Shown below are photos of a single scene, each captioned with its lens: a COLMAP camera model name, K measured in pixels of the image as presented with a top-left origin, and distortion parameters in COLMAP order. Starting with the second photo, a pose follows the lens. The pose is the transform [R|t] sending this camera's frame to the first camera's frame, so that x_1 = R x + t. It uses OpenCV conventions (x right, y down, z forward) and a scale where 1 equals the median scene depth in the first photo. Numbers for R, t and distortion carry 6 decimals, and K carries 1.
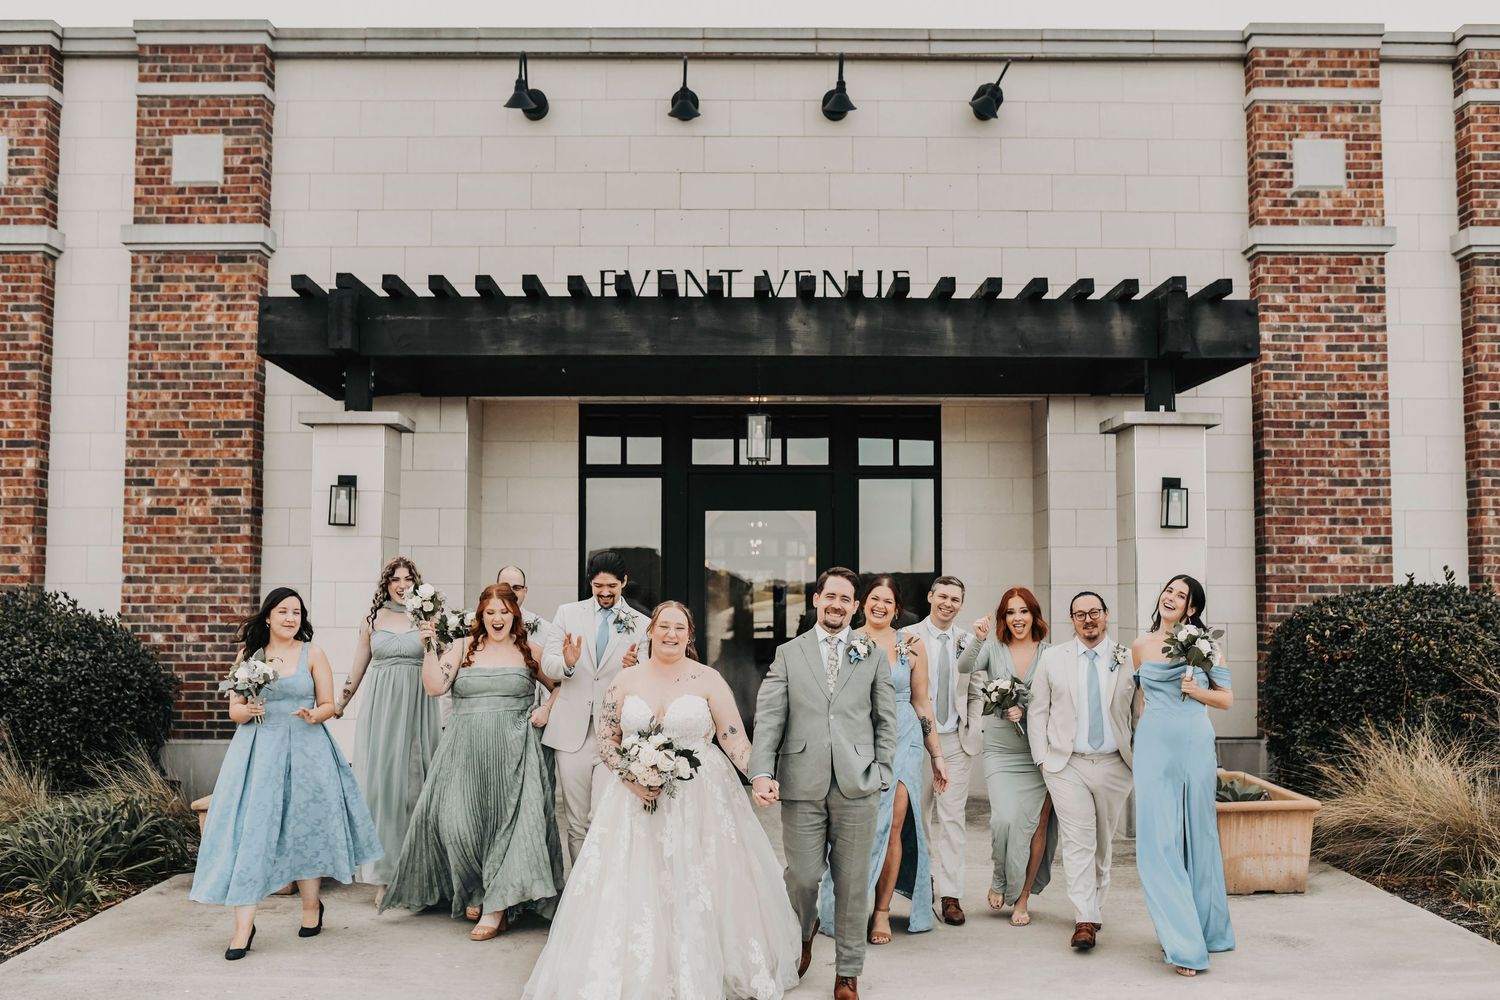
lens RADIAL K [[1451.2, 0, 751.0], [0, 1451.2, 500.7], [0, 0, 1]] dist [-0.070467, 0.090527]
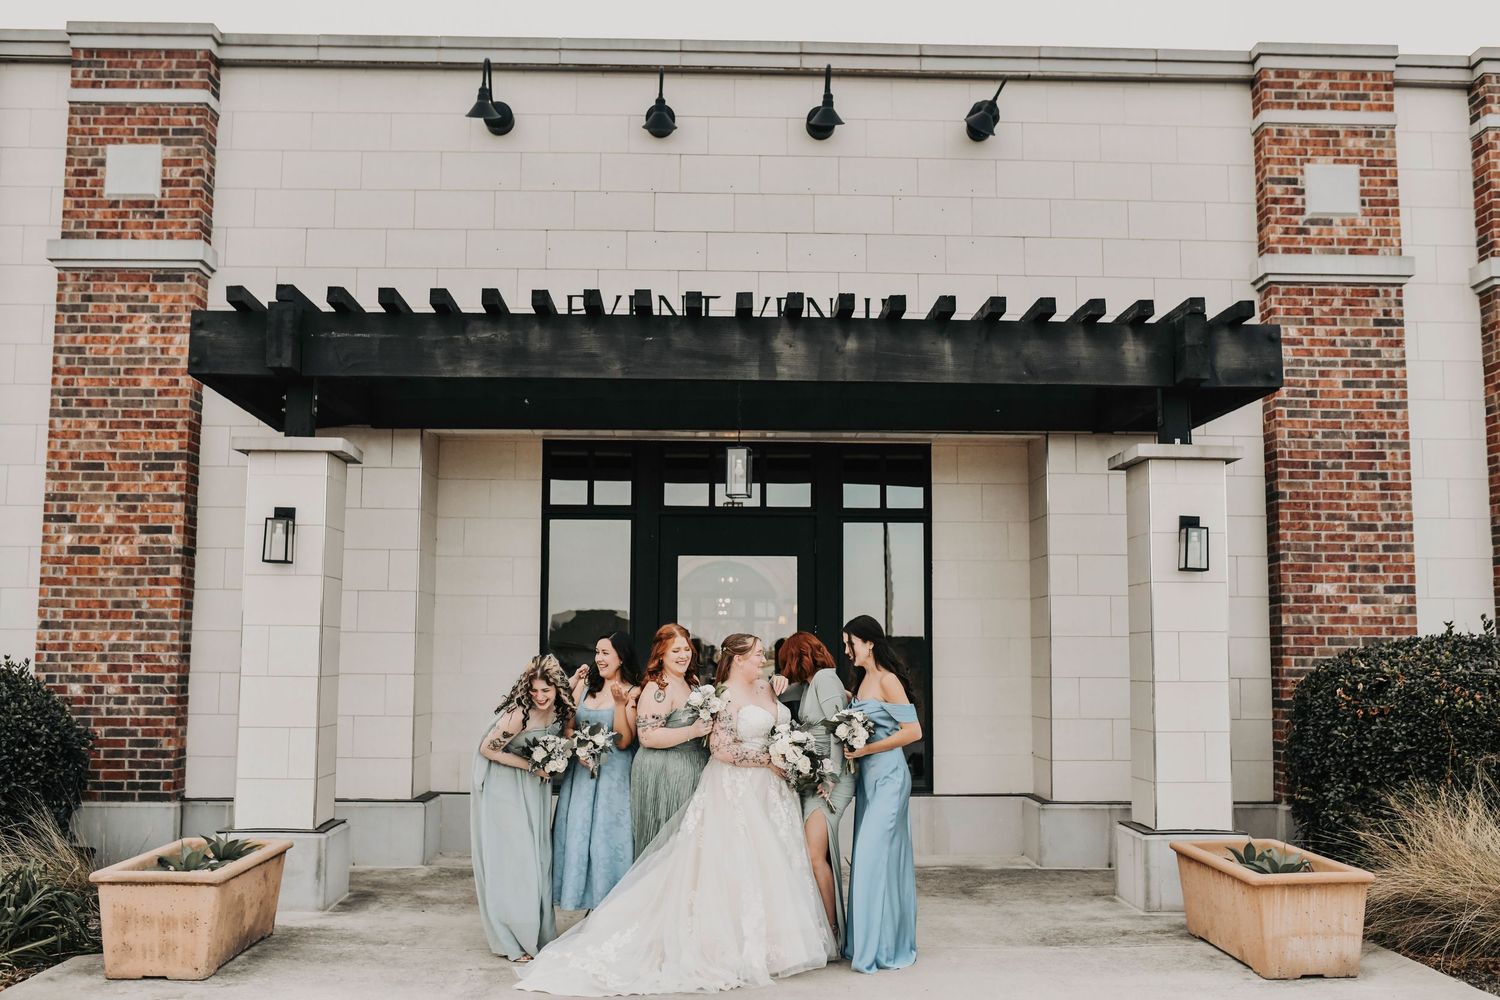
lens RADIAL K [[1449.2, 0, 750.0], [0, 1449.2, 500.0], [0, 0, 1]] dist [-0.074440, 0.104862]
pose [[0.999669, 0.007072, 0.024741, -0.009074], [-0.005914, 0.998898, -0.046551, 0.015316], [-0.025043, 0.046390, 0.998609, 0.077908]]
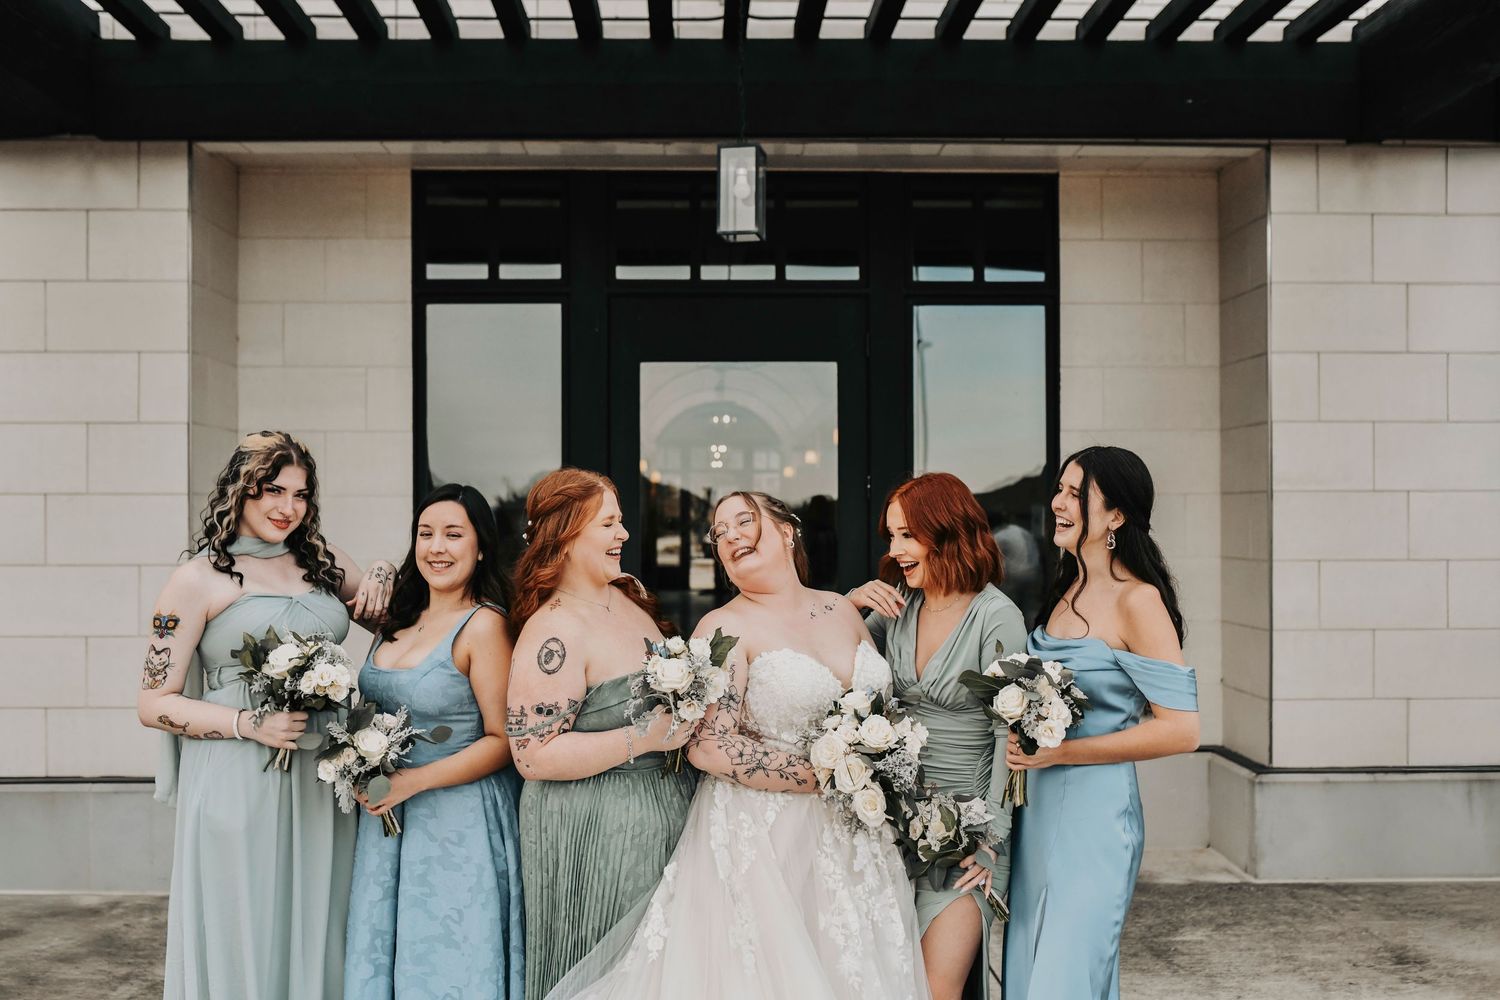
lens RADIAL K [[1557.4, 0, 750.0], [0, 1557.4, 500.0], [0, 0, 1]] dist [0.029974, 0.010796]
pose [[0.999646, -0.003719, 0.026359, -0.005402], [0.002297, 0.998552, 0.053752, 0.029693], [-0.026520, -0.053673, 0.998206, 0.420495]]
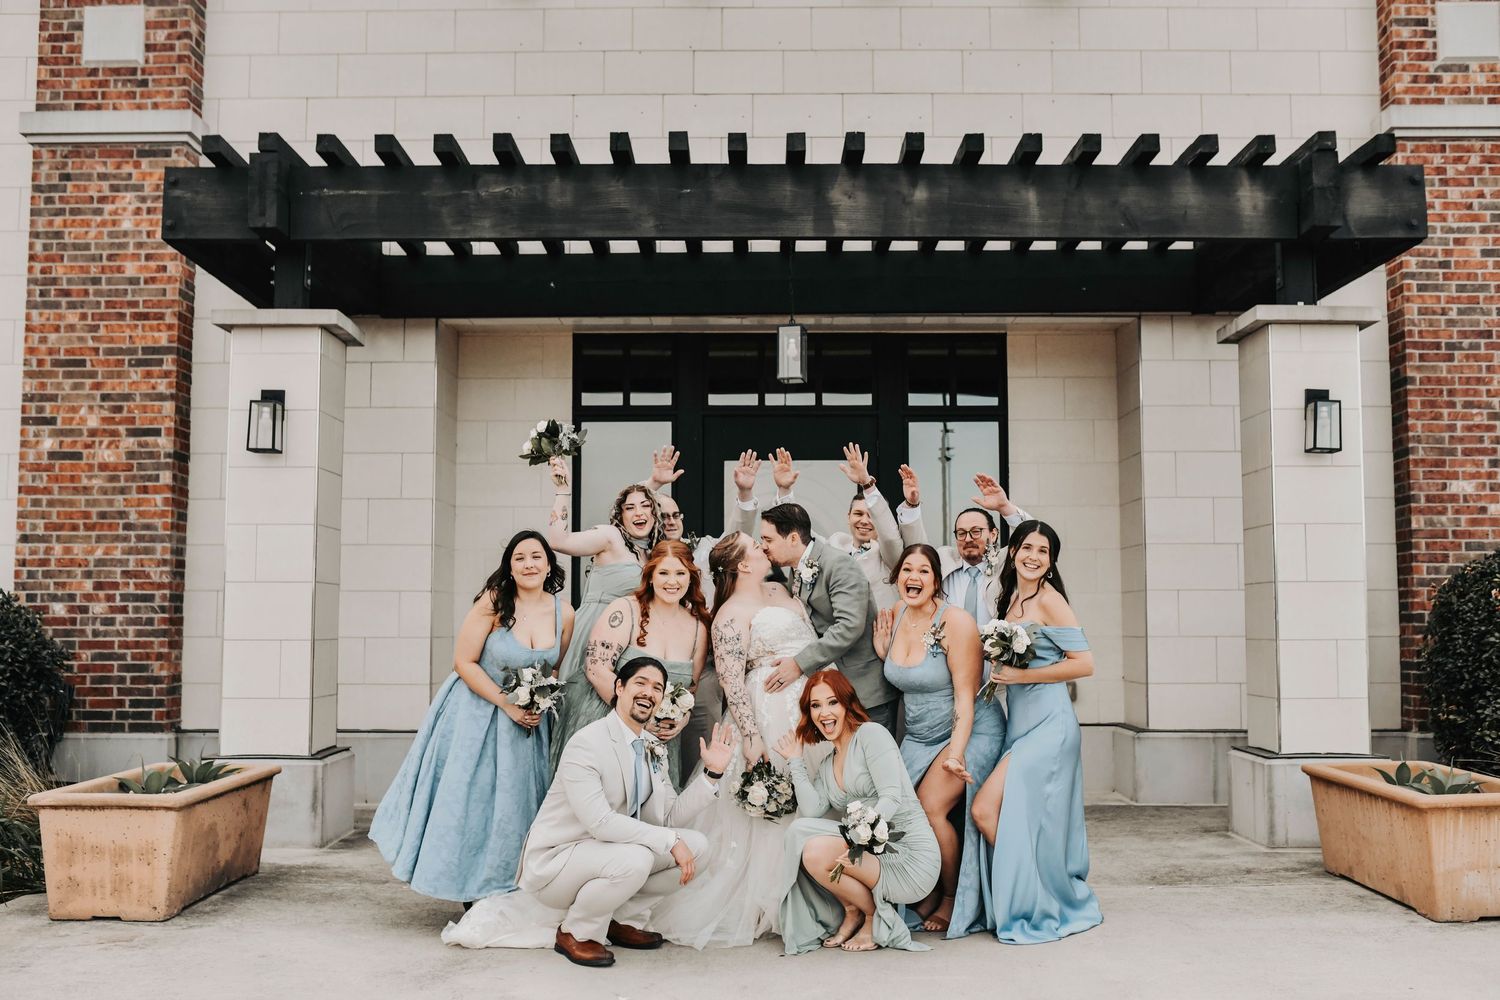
lens RADIAL K [[1451.2, 0, 751.0], [0, 1451.2, 500.7], [0, 0, 1]] dist [-0.070467, 0.090527]
pose [[0.999940, -0.002510, -0.010688, -0.007725], [0.002282, 0.999770, -0.021303, 0.051367], [0.010739, 0.021278, 0.999716, 0.181323]]
